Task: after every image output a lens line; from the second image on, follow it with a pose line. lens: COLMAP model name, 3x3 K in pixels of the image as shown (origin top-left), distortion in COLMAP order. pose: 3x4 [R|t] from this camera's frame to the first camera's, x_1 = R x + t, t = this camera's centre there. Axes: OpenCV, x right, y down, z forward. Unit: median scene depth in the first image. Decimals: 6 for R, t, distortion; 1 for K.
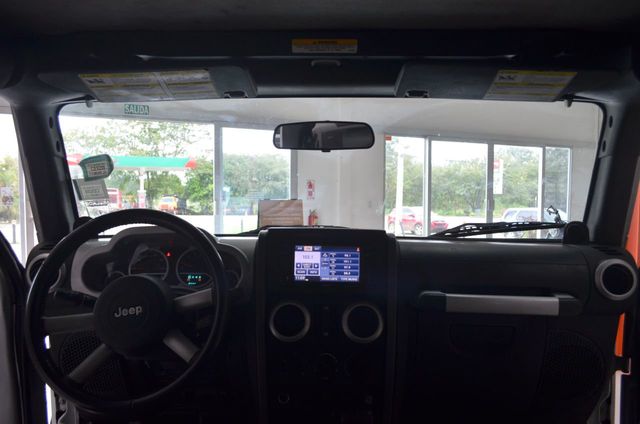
lens RADIAL K [[493.5, 0, 320.0], [0, 493.5, 212.0], [0, 0, 1]] dist [-0.005597, -0.000891]
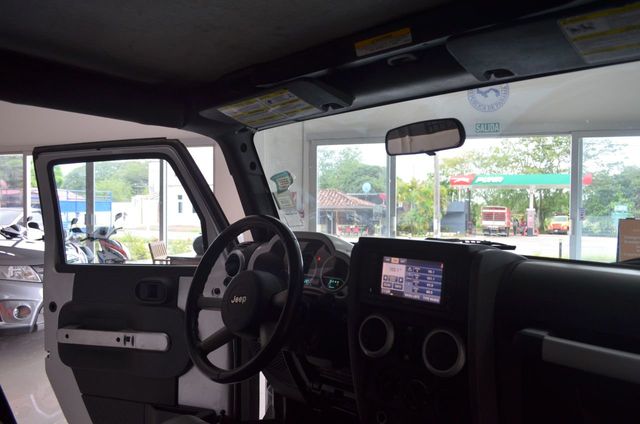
lens RADIAL K [[493.5, 0, 320.0], [0, 493.5, 212.0], [0, 0, 1]] dist [-0.005597, -0.000891]
pose [[0.728725, 0.008860, -0.684749, 0.509339], [-0.034293, 0.999134, -0.023568, 0.009648], [0.683947, 0.040656, 0.728398, 0.224853]]
